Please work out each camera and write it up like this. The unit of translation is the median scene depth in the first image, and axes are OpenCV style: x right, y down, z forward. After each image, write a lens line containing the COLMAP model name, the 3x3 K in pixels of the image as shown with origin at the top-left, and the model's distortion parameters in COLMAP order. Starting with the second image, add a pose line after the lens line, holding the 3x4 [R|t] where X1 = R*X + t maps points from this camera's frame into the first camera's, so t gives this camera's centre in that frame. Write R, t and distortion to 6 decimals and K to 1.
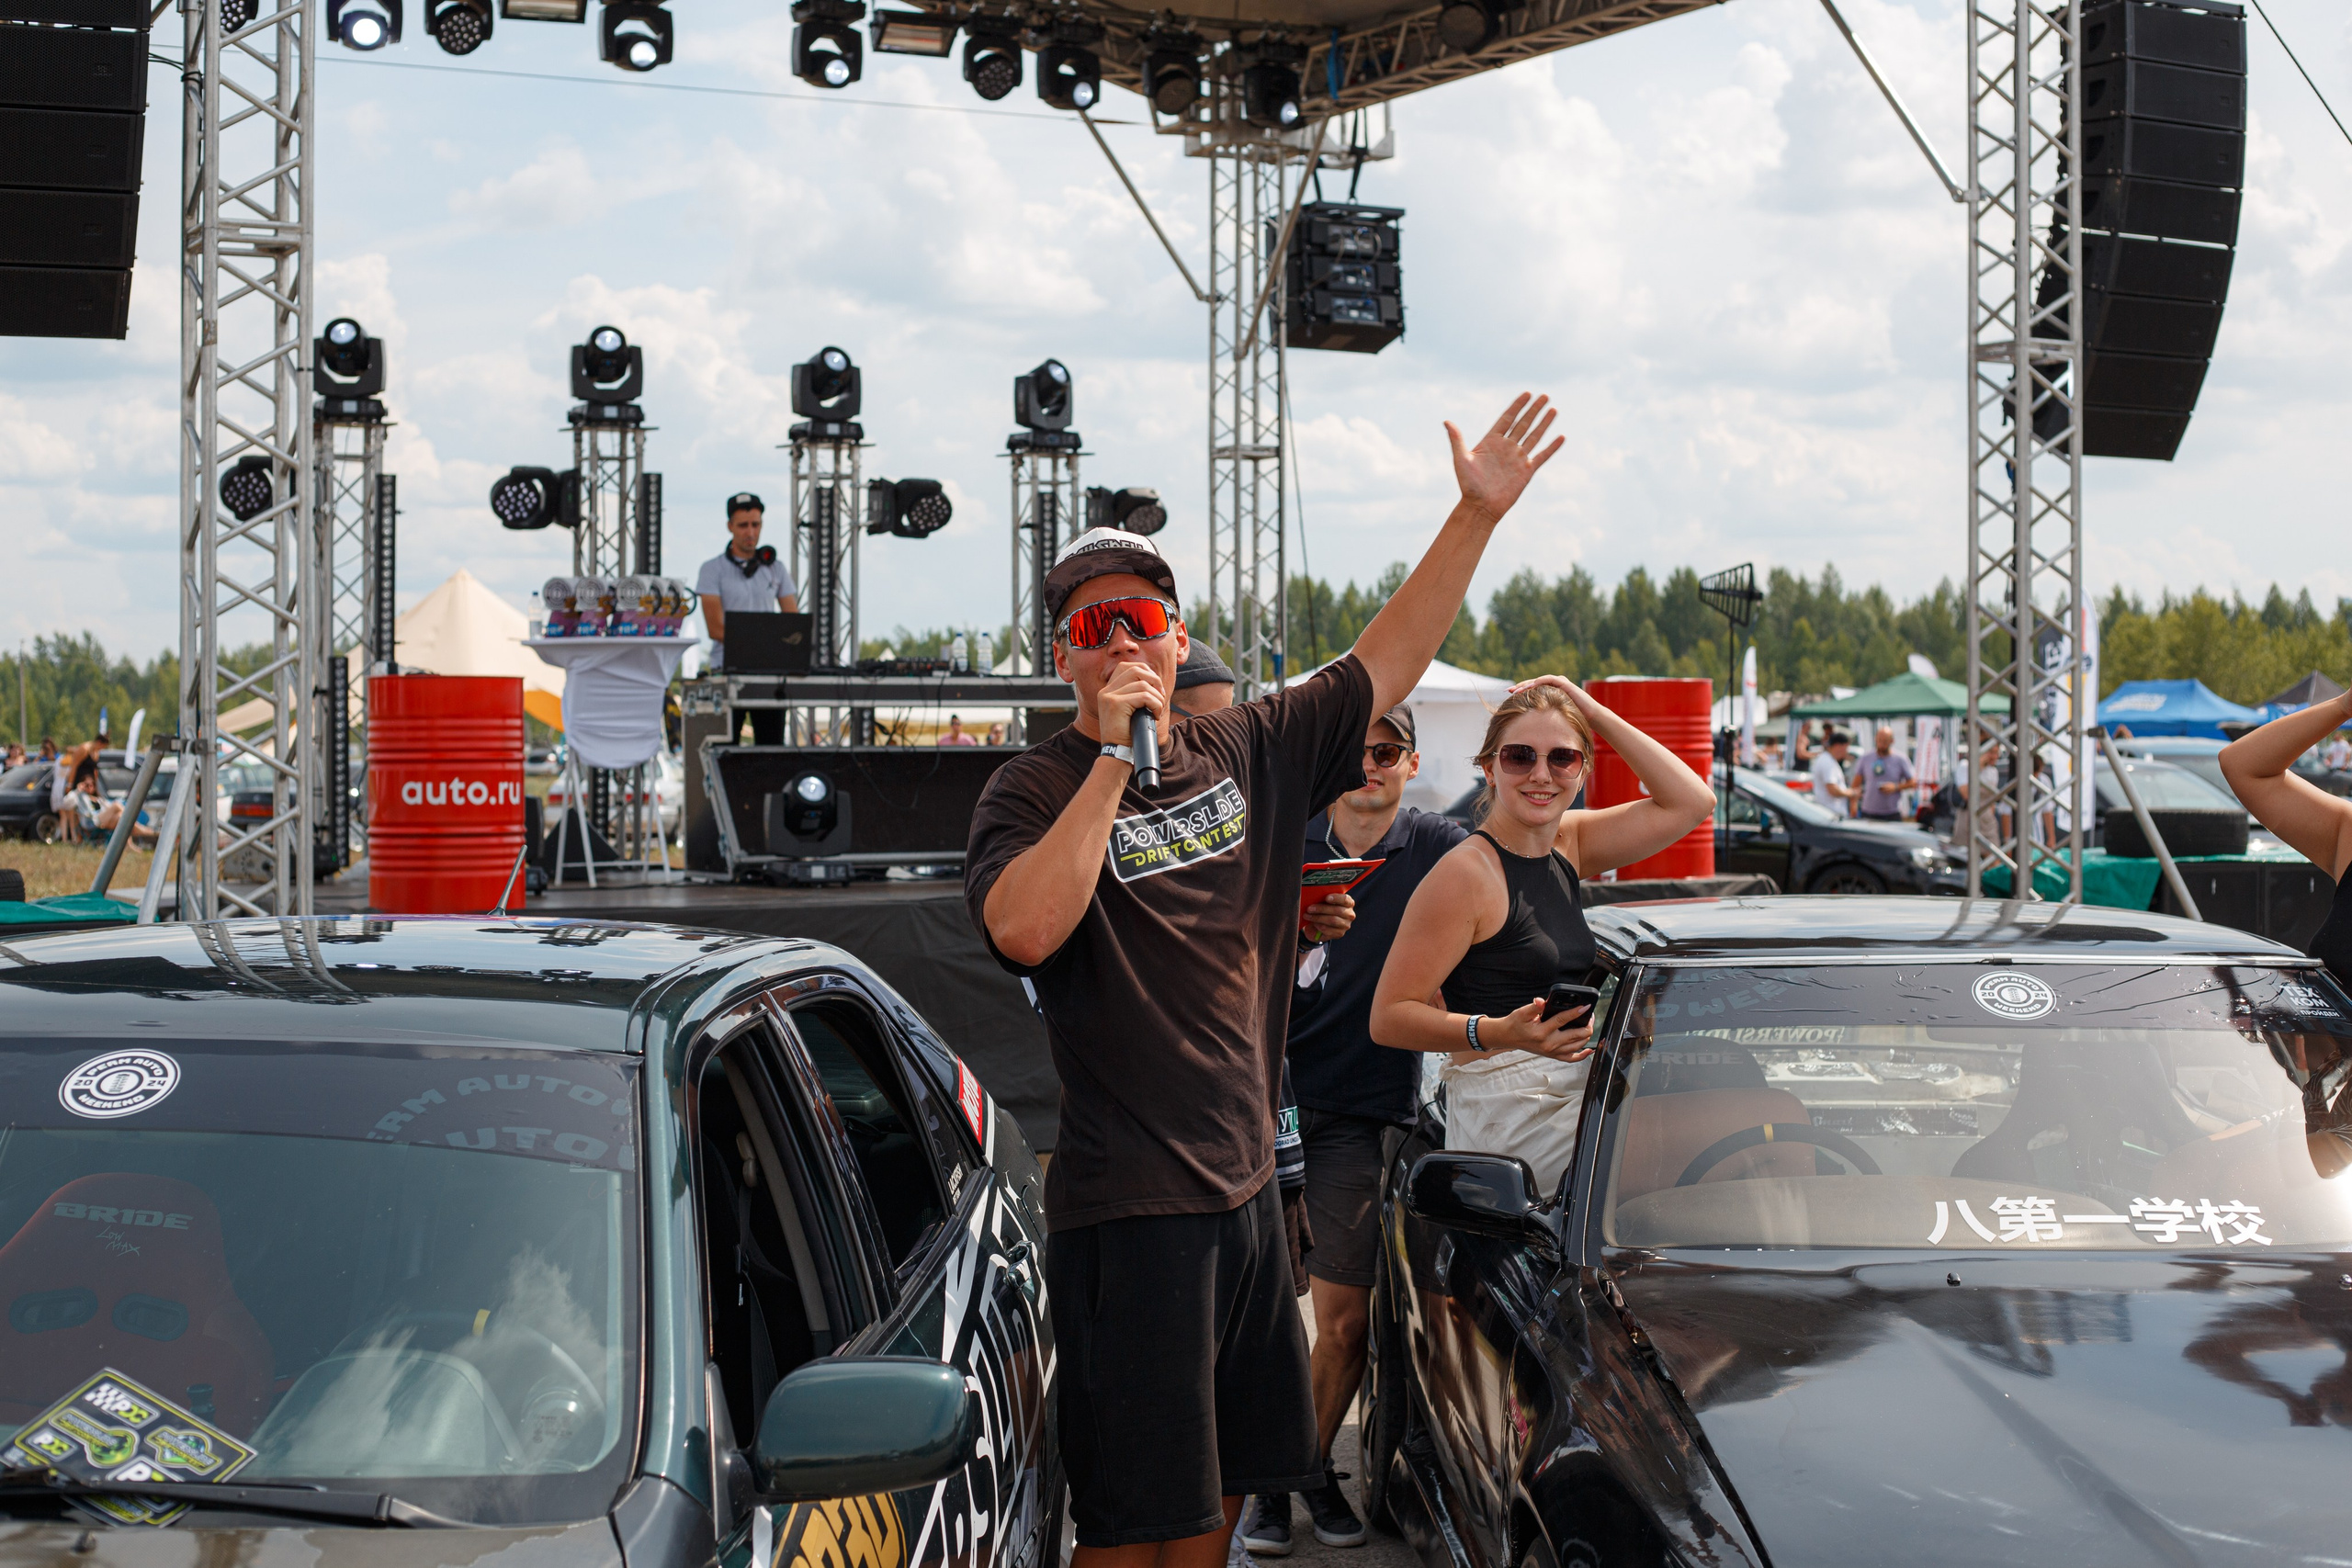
lens RADIAL K [[3405.7, 0, 1176.0], [0, 3405.7, 784.0], [0, 0, 1]] dist [-0.077880, -0.131297]
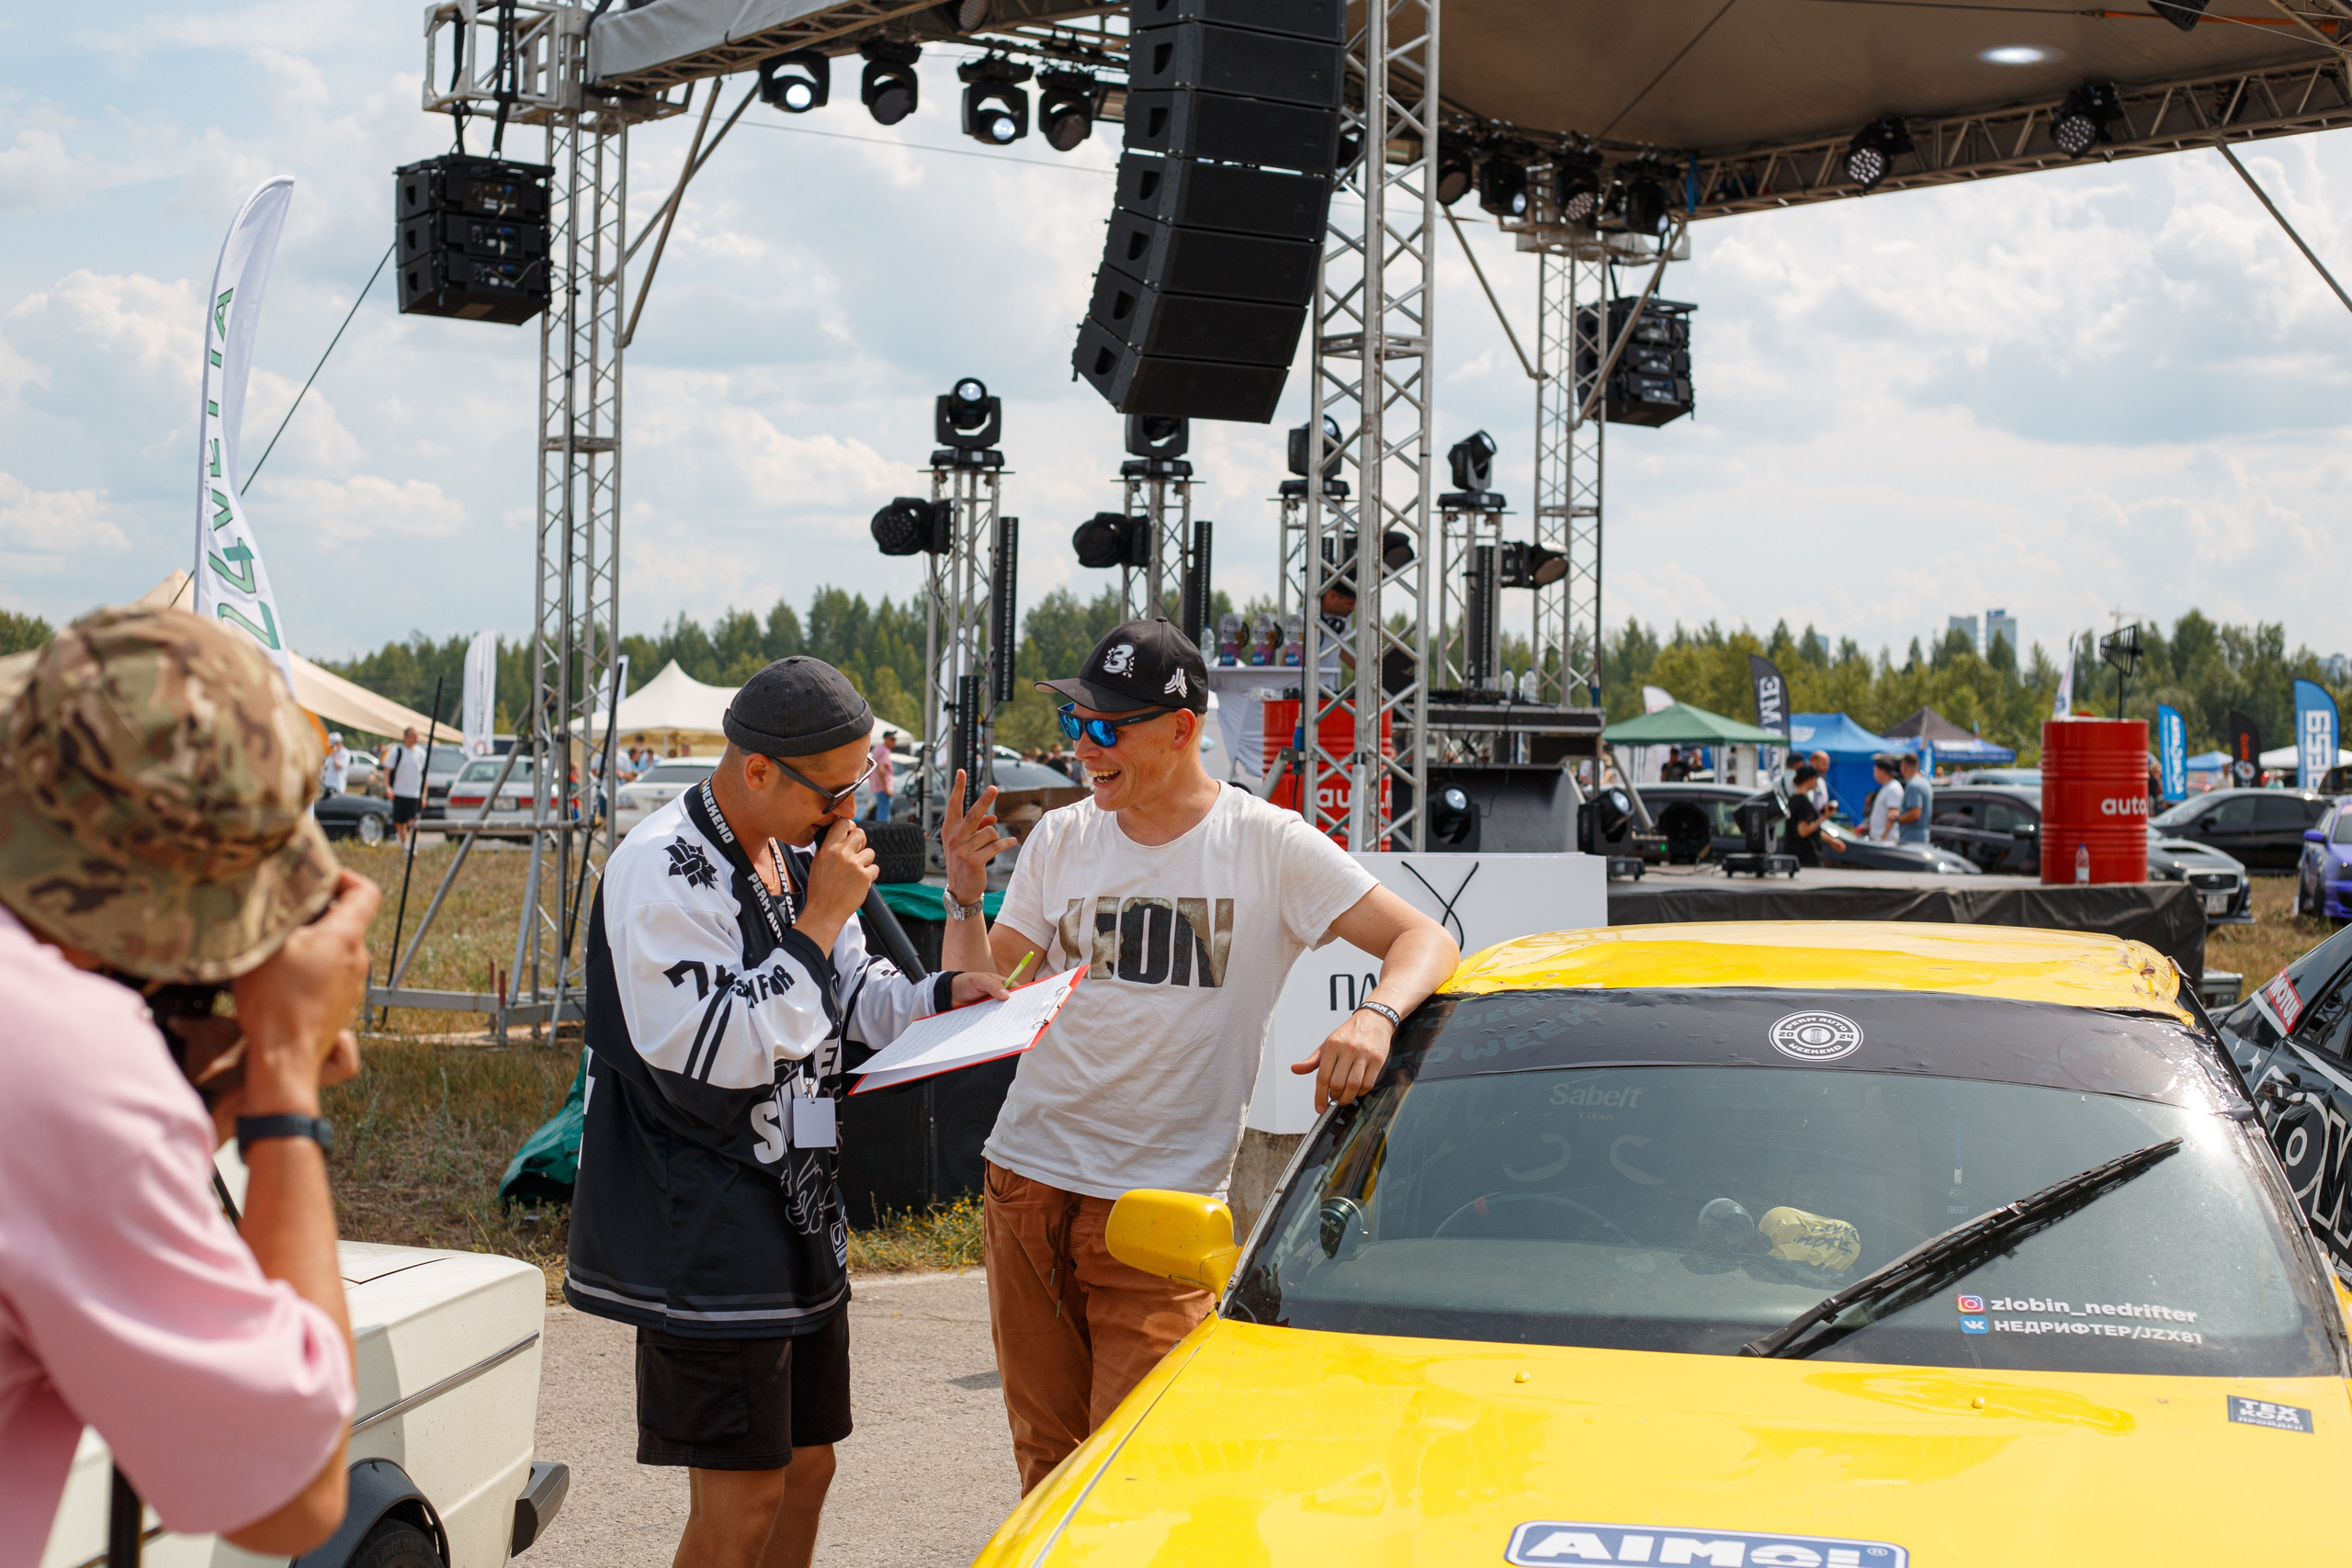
lens RADIAL K [[3413.9, 0, 1176.0], [0, 3413.9, 784.0], [0, 0, 1]] dist [-0.077074, -0.134159]
pose [[0.987724, 0.016233, 0.155362, -0.320472], [-0.015537, 0.999863, -0.005694, 0.003673], [-0.155433, 0.003211, 0.987841, -0.129542]]
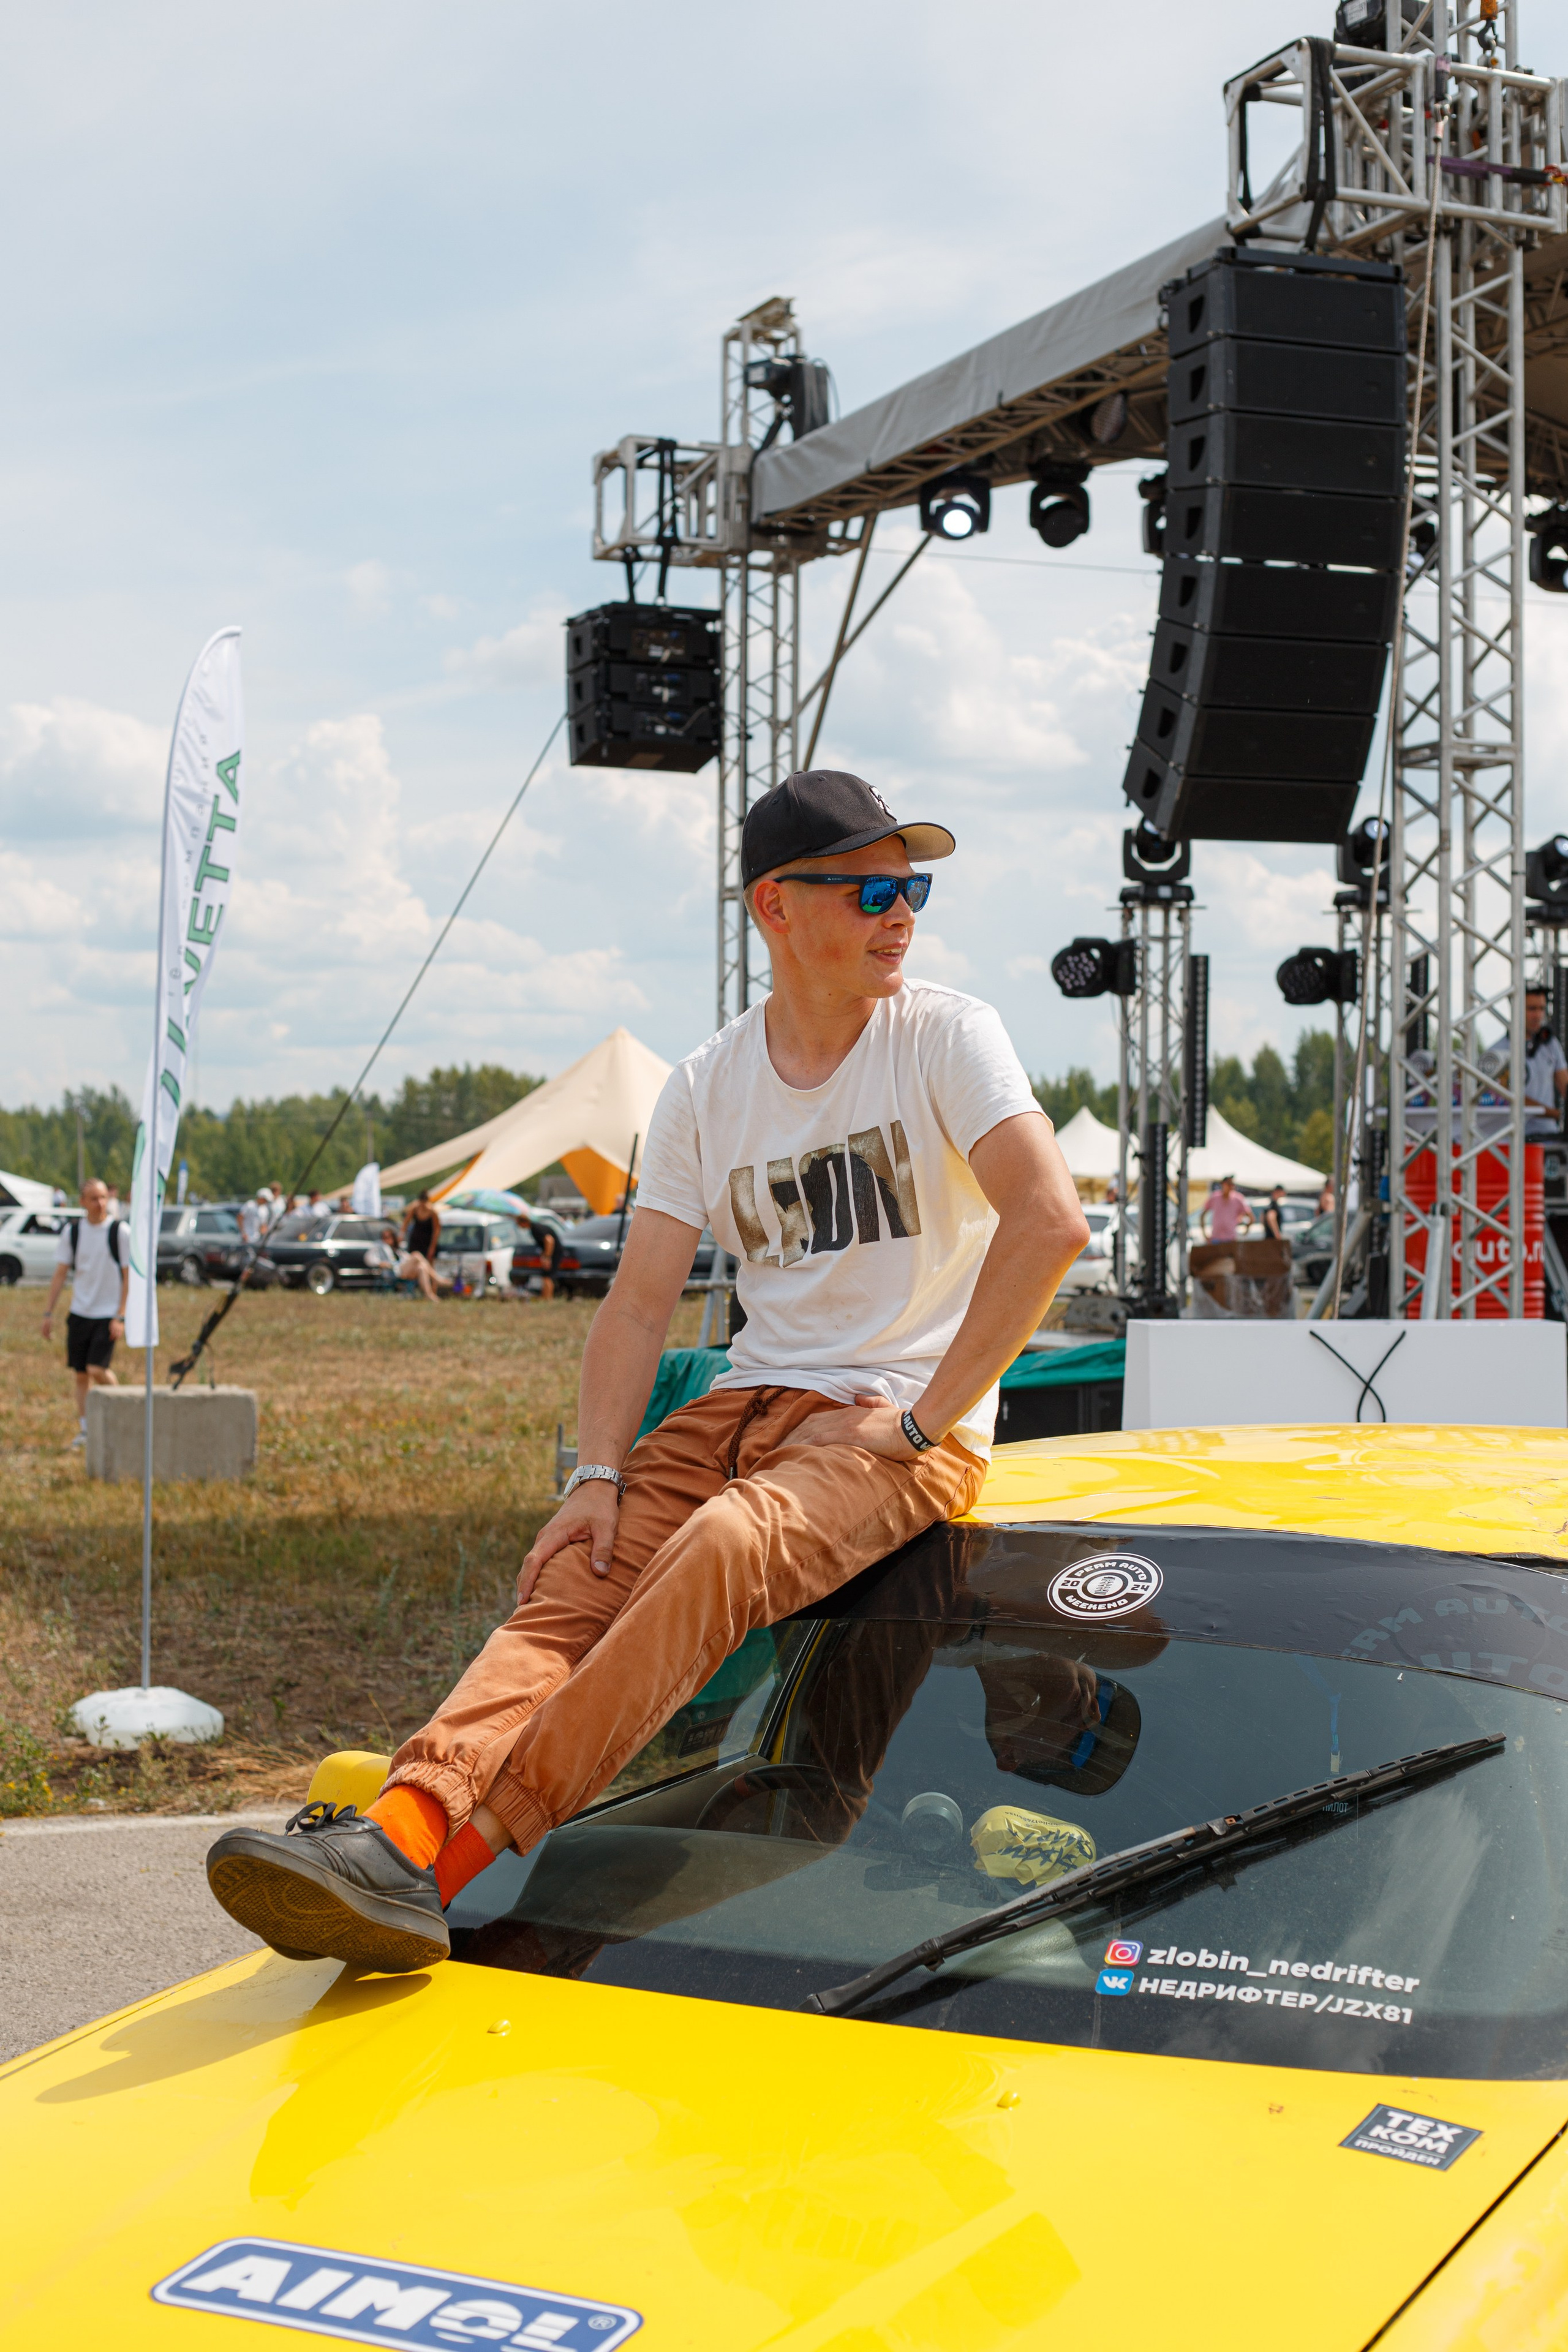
lens RADIAL K [[3418.5, 0, 791.0], [0, 3418.5, 1205.6], [0, 0, 1]] dist [-0.080155, -0.128599]
pose [[0.994607, 0.004576, -0.103617, -0.225174], [-0.005591, 0.999939, -0.009505, -0.000346], [0.103568, 0.010033, 0.994572, -0.085717]]
